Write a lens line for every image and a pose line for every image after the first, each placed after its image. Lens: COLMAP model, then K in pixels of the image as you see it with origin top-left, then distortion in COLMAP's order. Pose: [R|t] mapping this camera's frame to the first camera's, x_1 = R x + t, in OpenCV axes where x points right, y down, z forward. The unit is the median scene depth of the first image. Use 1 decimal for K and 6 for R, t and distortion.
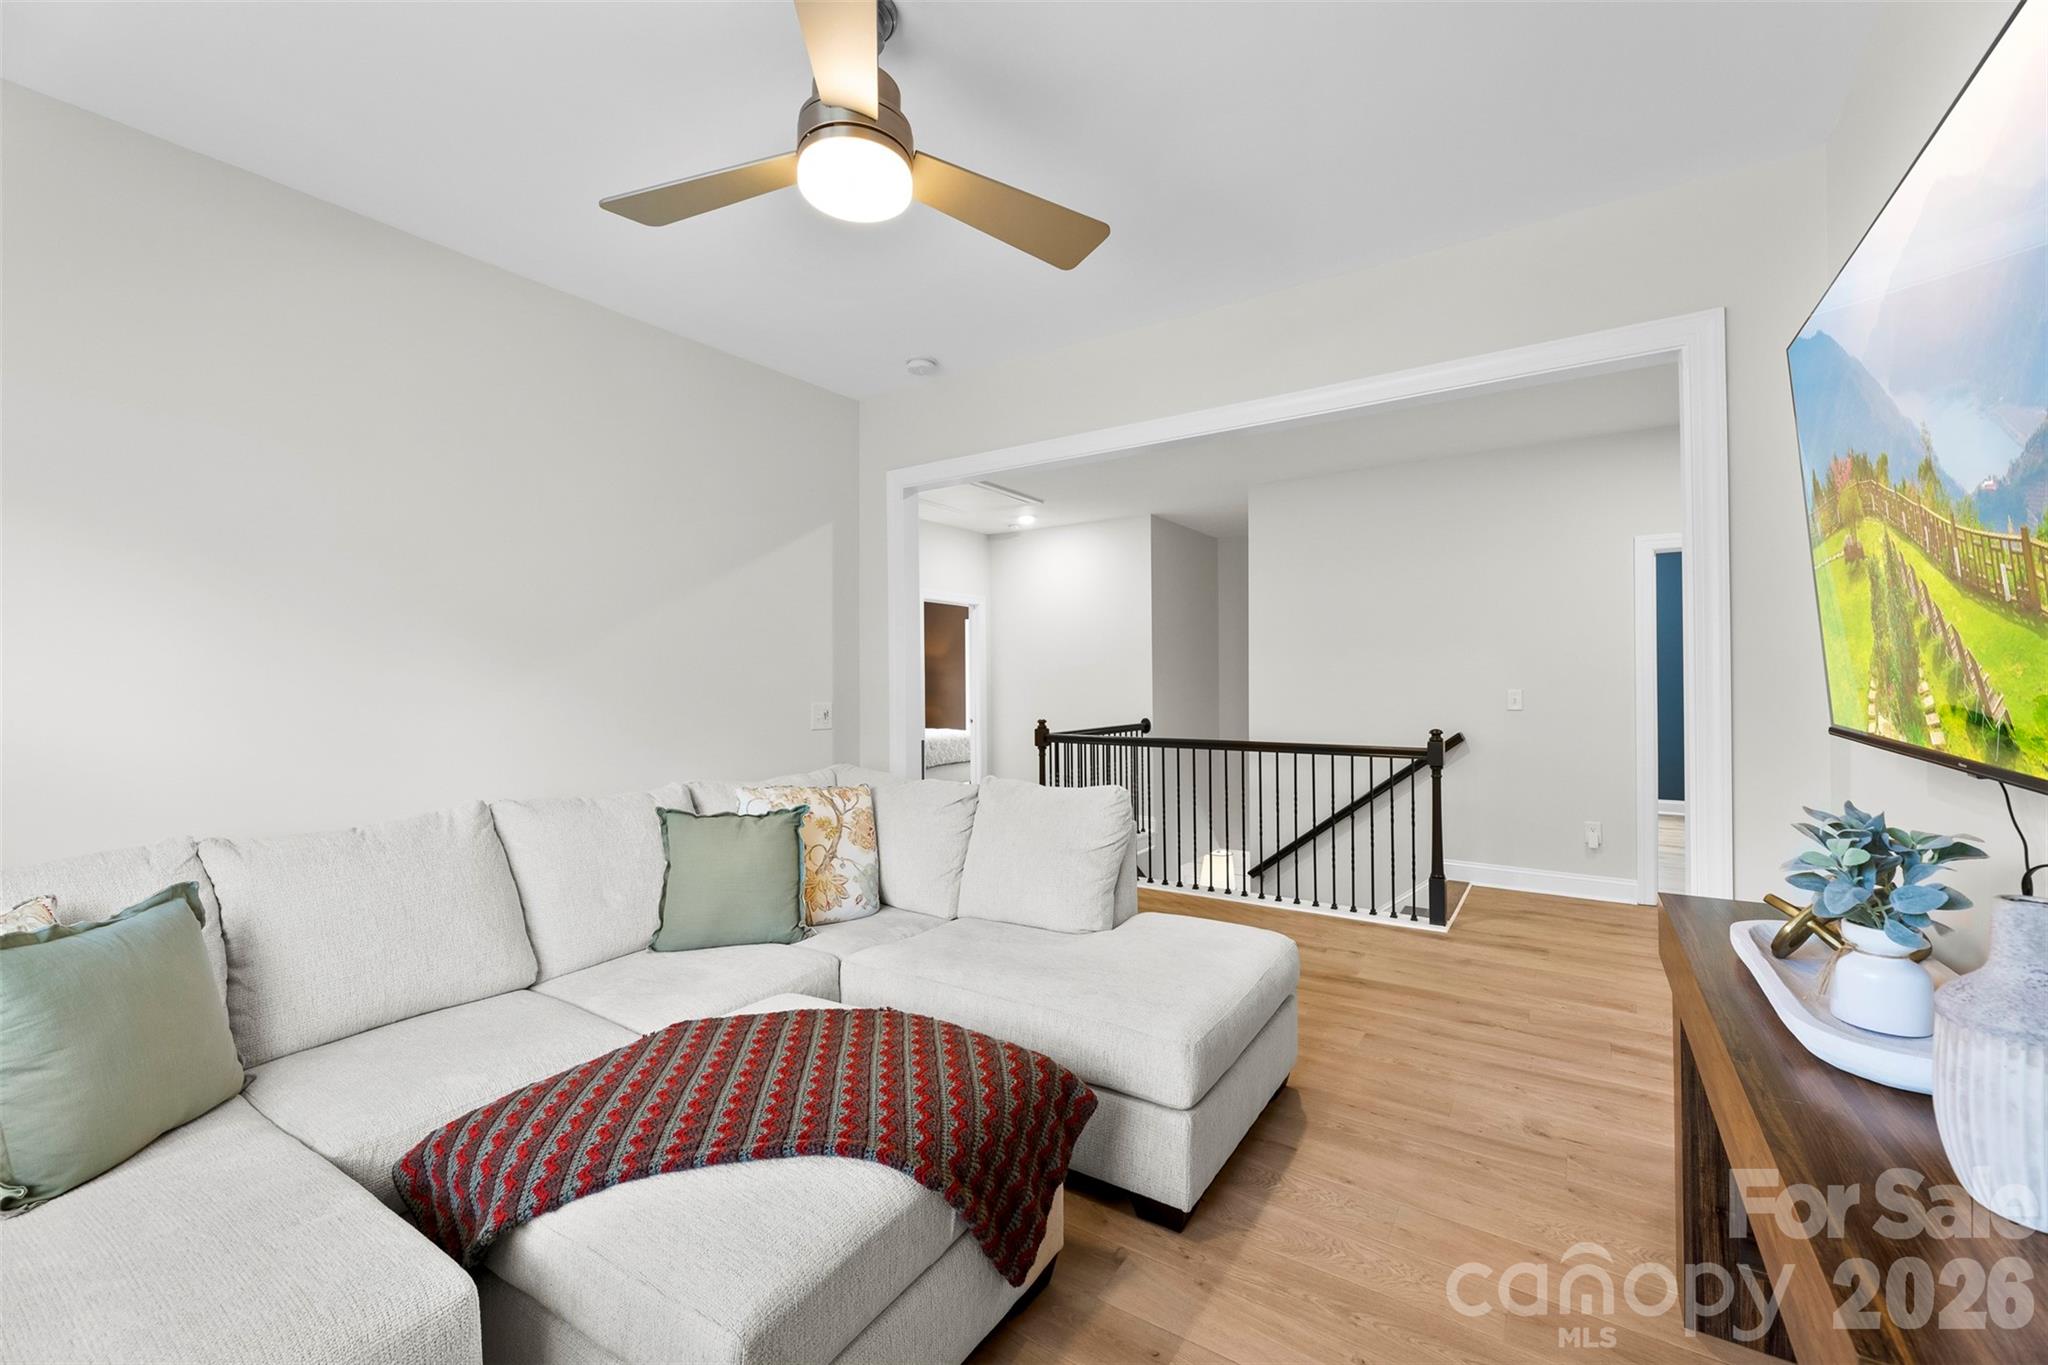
lens RADIAL K [[831.6, 0, 1015.0], [0, 831.6, 672.2], [0, 0, 1]] dist [-0.001052, -0.000065]
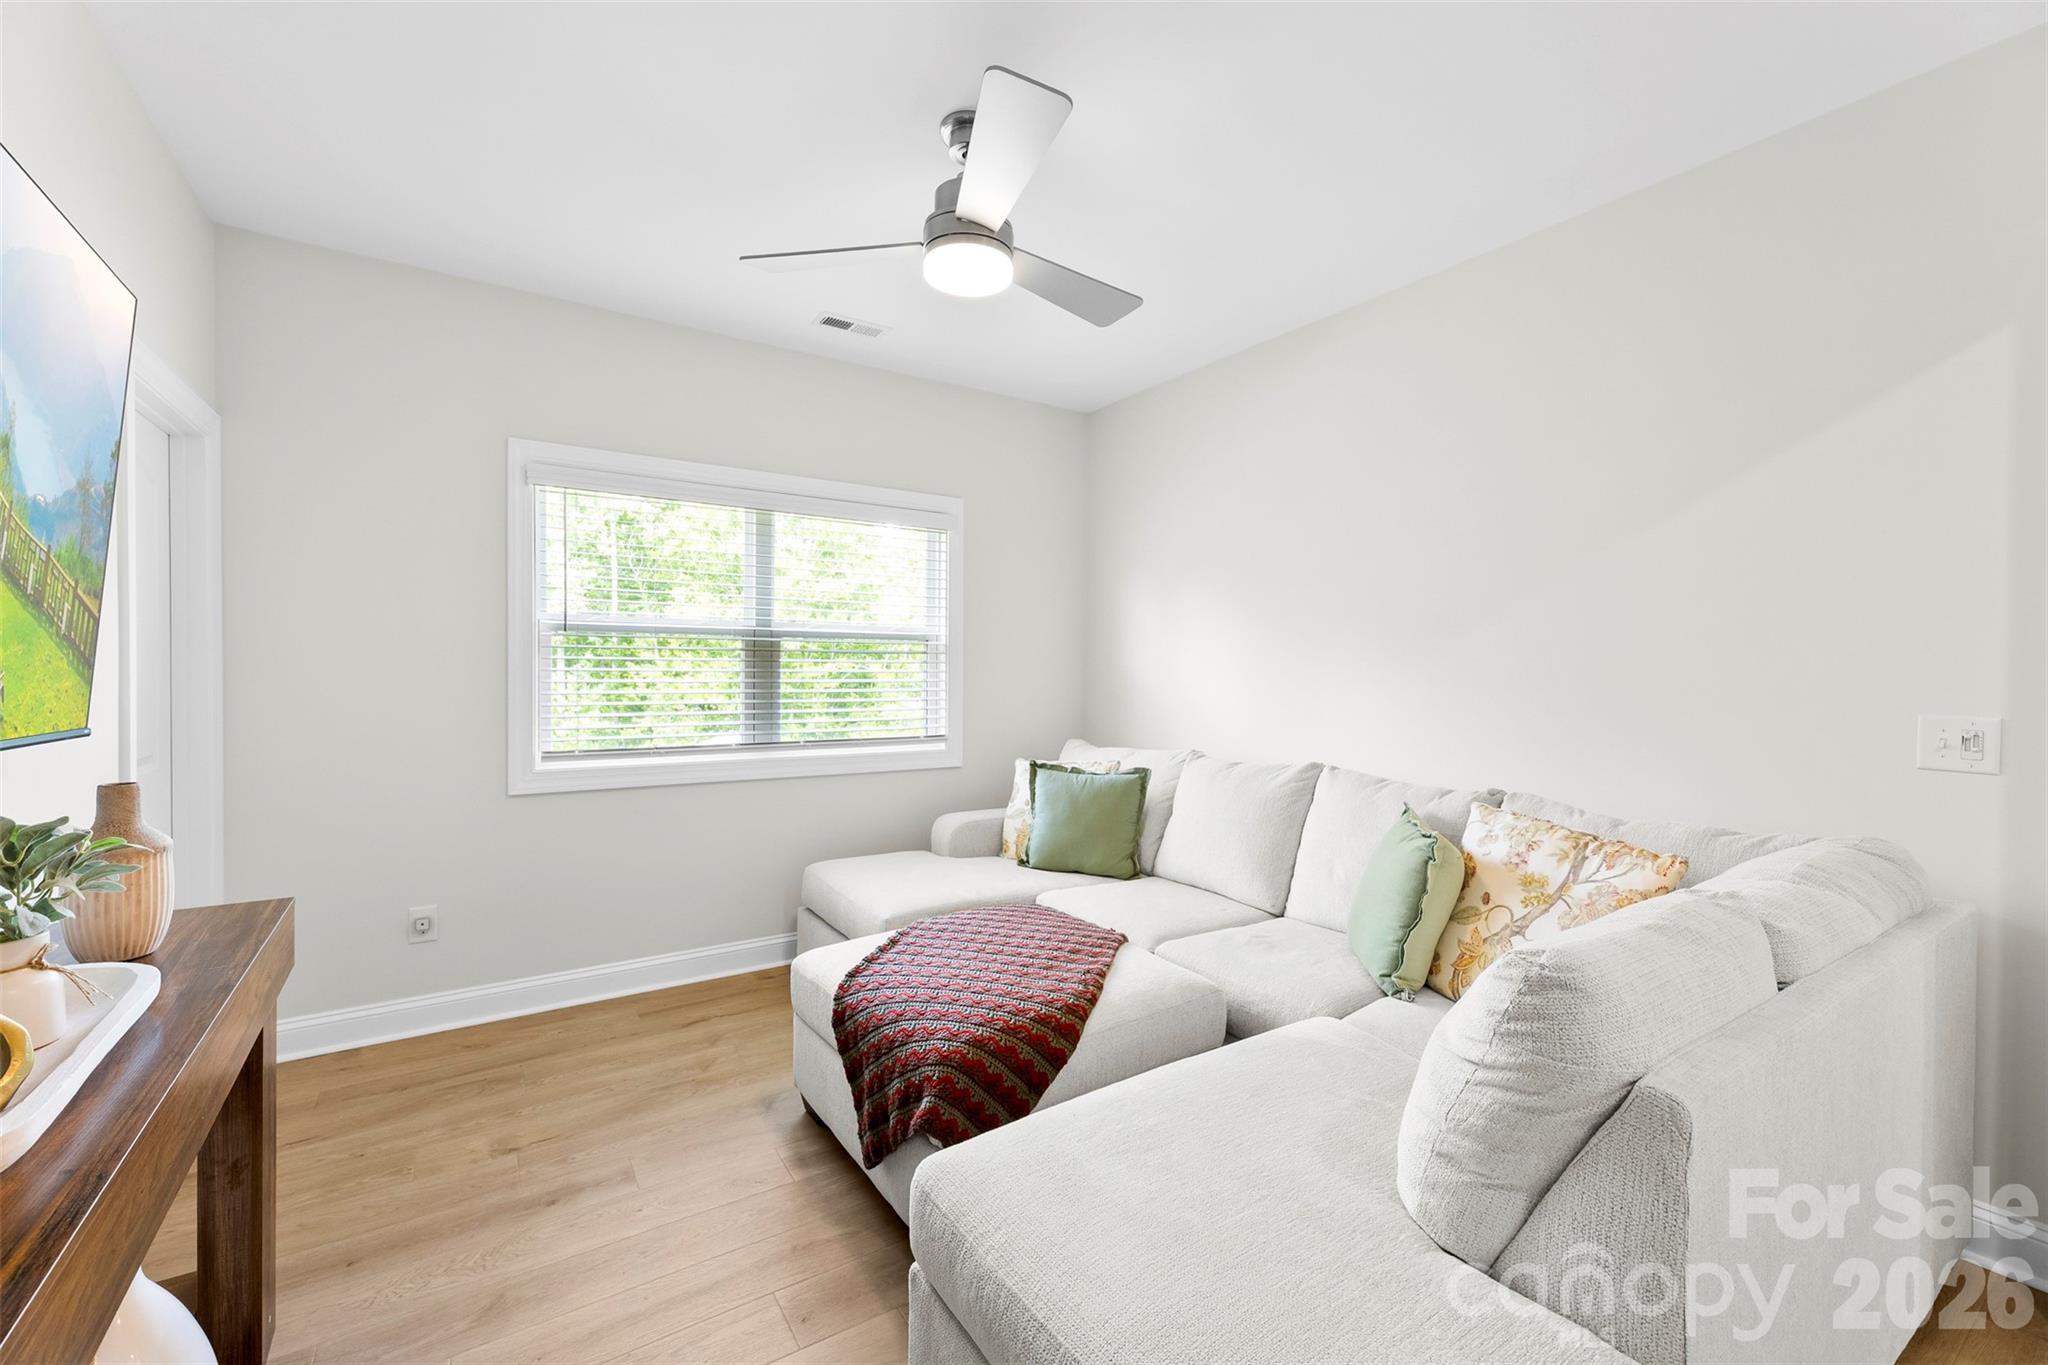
lens RADIAL K [[831.6, 0, 1015.0], [0, 831.6, 672.2], [0, 0, 1]] dist [-0.001052, -0.000065]
pose [[-0.384355, 0.007395, -0.923156, 1.695548], [0.001505, 0.999972, 0.007384, 0.024650], [0.923184, 0.001449, -0.384356, 2.718718]]
